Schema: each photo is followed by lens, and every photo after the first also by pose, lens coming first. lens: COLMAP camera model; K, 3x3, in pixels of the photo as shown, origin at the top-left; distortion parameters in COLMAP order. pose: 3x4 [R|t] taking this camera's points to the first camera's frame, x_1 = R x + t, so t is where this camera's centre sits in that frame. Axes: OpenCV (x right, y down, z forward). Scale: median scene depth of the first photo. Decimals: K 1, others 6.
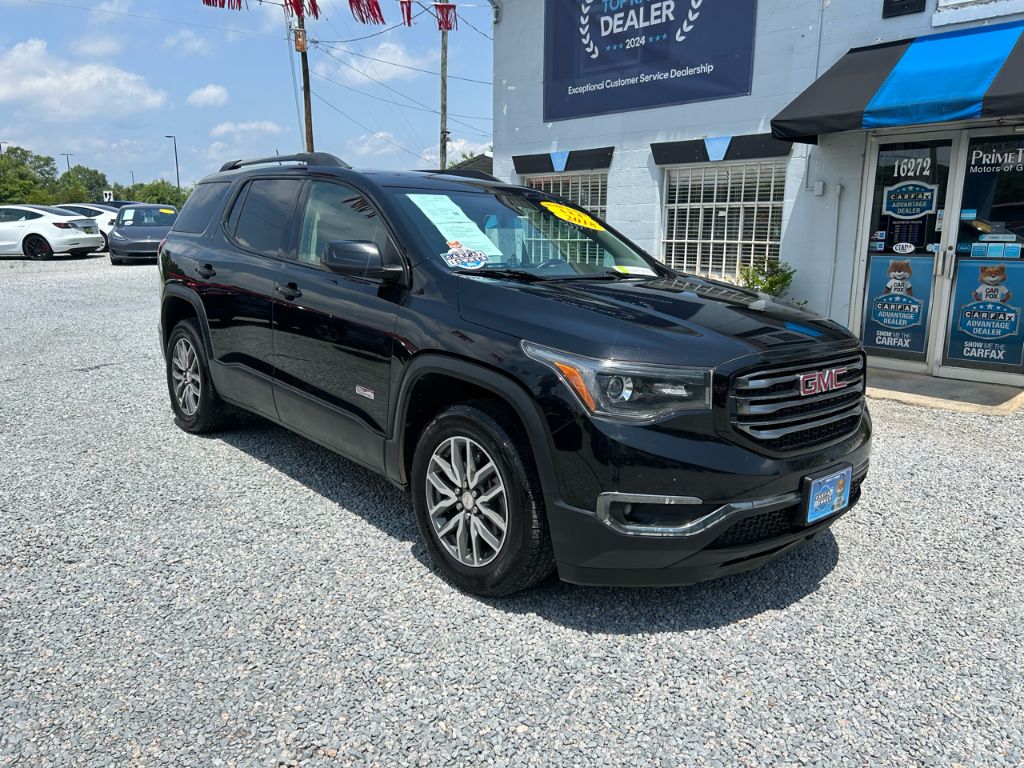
lens RADIAL K [[777.5, 0, 508.8], [0, 777.5, 387.2], [0, 0, 1]] dist [0.042917, -0.047298]
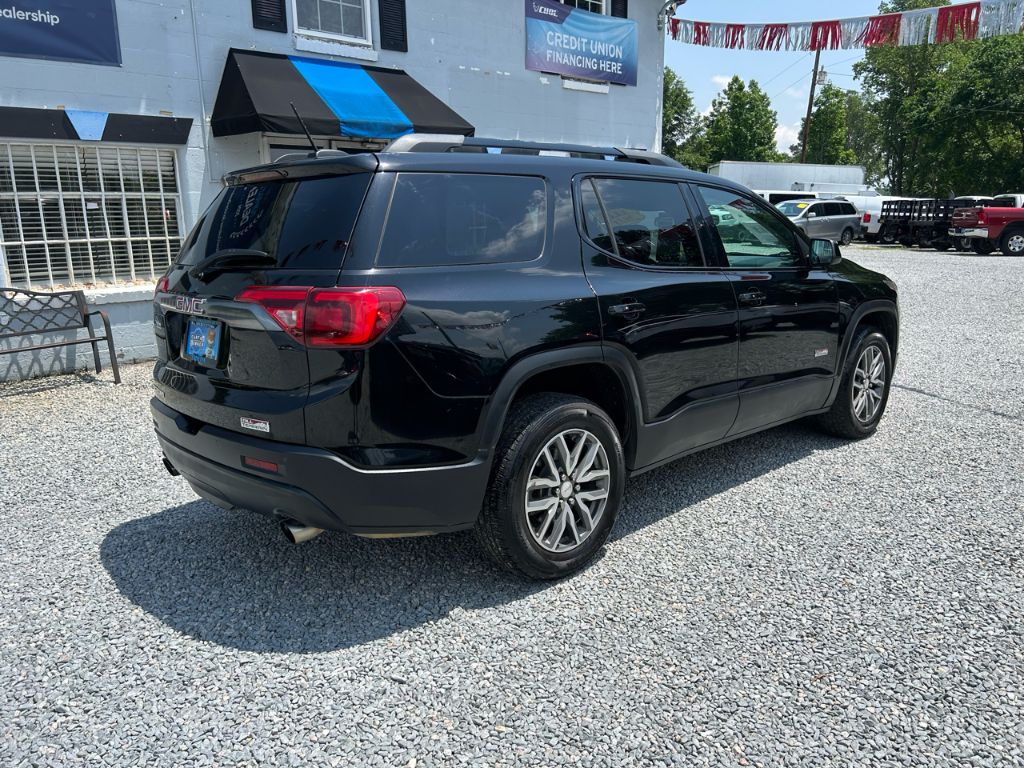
lens RADIAL K [[783.0, 0, 525.2], [0, 783.0, 378.8], [0, 0, 1]] dist [0.041642, -0.035586]
pose [[-0.051637, -0.224075, 0.973203, -0.606174], [0.211005, 0.950055, 0.229941, -0.149523], [-0.976120, 0.217224, -0.001777, 0.618896]]
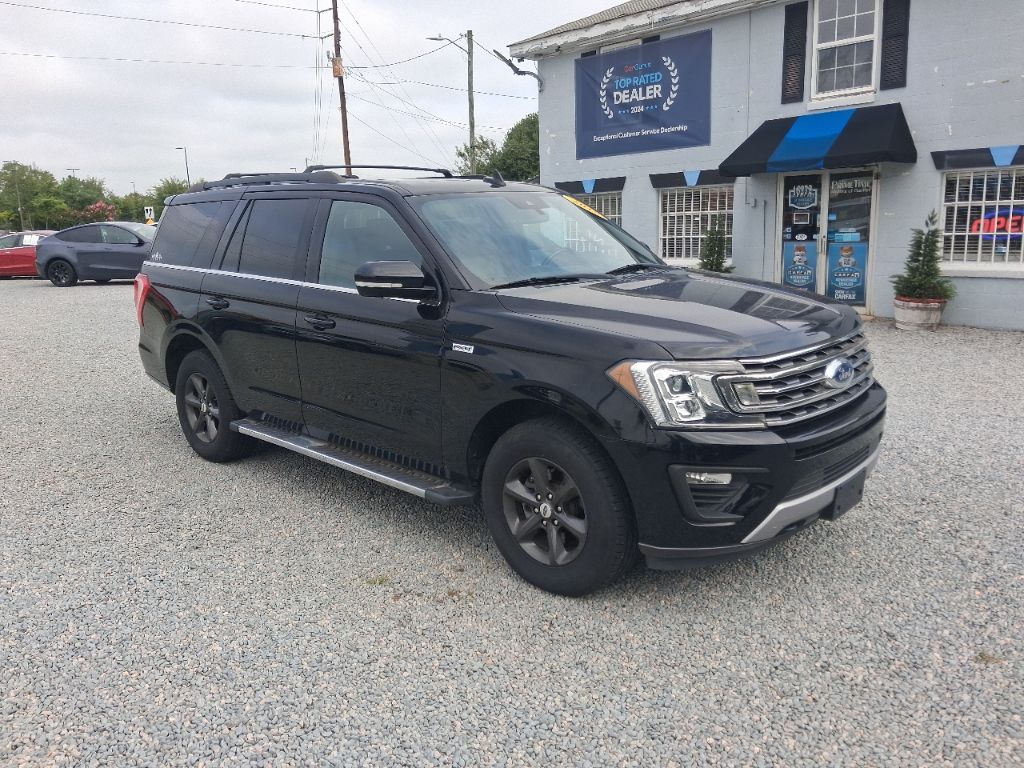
lens RADIAL K [[799.7, 0, 530.8], [0, 799.7, 391.3], [0, 0, 1]] dist [0.041928, -0.037501]
pose [[0.998750, -0.044740, 0.022274, -0.116423], [0.044487, 0.998941, 0.011728, 0.093961], [-0.022775, -0.010722, 0.999683, -0.630150]]
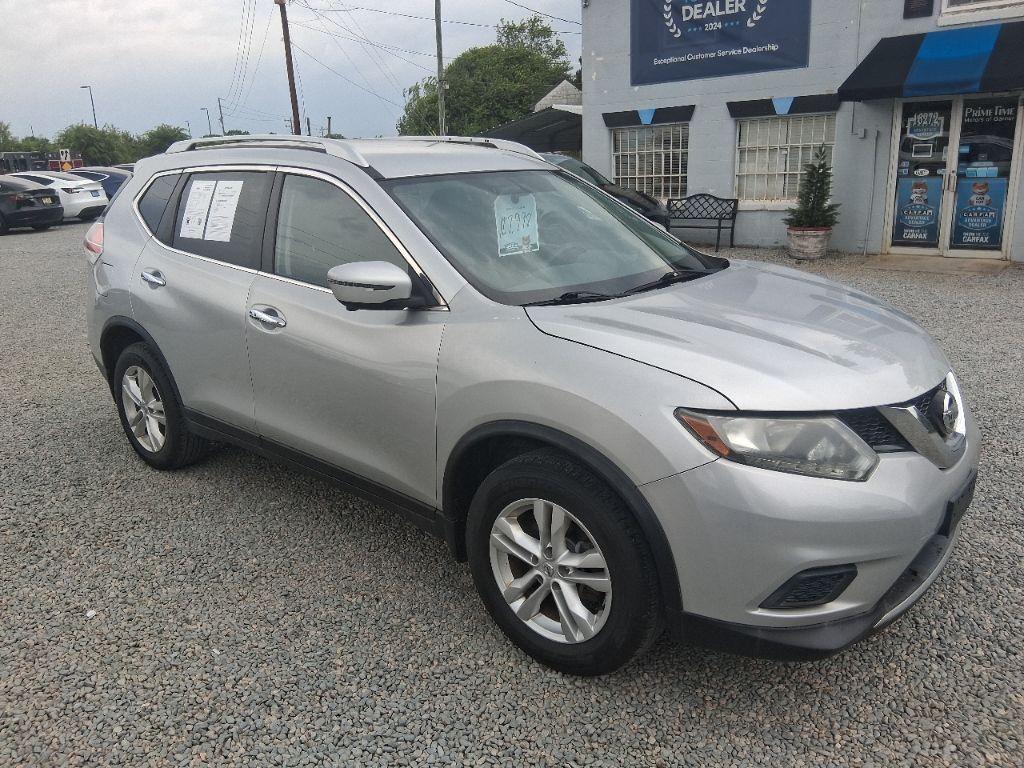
lens RADIAL K [[777.5, 0, 526.0], [0, 777.5, 377.1], [0, 0, 1]] dist [0.042917, -0.047298]
pose [[0.989365, -0.080373, 0.121232, -0.395788], [0.071427, 0.994514, 0.076422, 0.037611], [-0.126709, -0.066950, 0.989678, -0.362110]]
